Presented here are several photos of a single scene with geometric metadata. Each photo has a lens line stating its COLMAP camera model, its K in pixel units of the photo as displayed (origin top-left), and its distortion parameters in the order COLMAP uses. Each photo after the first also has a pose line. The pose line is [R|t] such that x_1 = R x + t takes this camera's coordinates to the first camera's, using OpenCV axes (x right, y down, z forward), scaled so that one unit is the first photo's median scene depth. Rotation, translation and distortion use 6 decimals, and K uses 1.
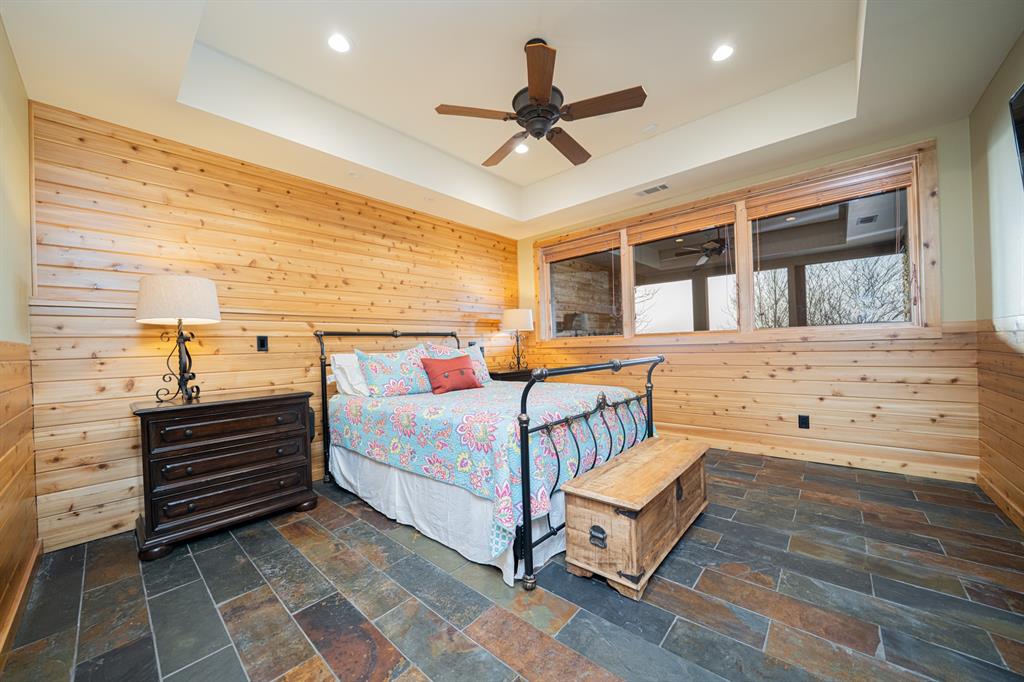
lens RADIAL K [[368.7, 0, 505.5], [0, 368.7, 341.1], [0, 0, 1]] dist [-0.001810, 0.000300]
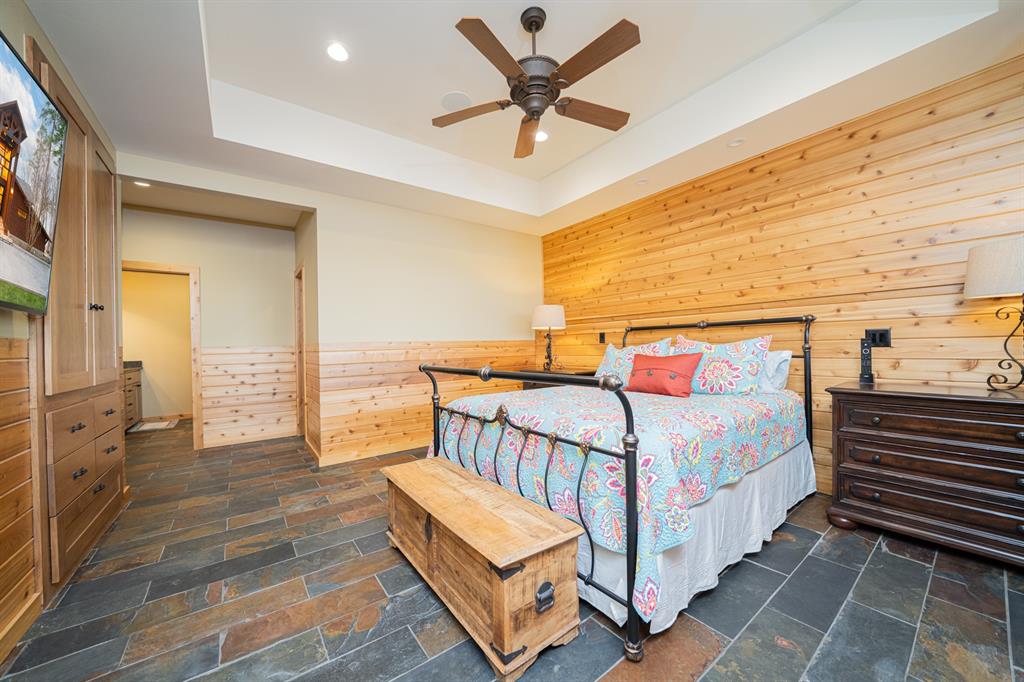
lens RADIAL K [[354.8, 0, 503.7], [0, 354.8, 347.9], [0, 0, 1]] dist [-0.023310, 0.002606]
pose [[-0.187914, 0.034856, -0.981567, 0.642433], [0.039864, 0.998817, 0.027837, -0.006766], [0.981376, -0.033898, -0.189082, 0.714049]]
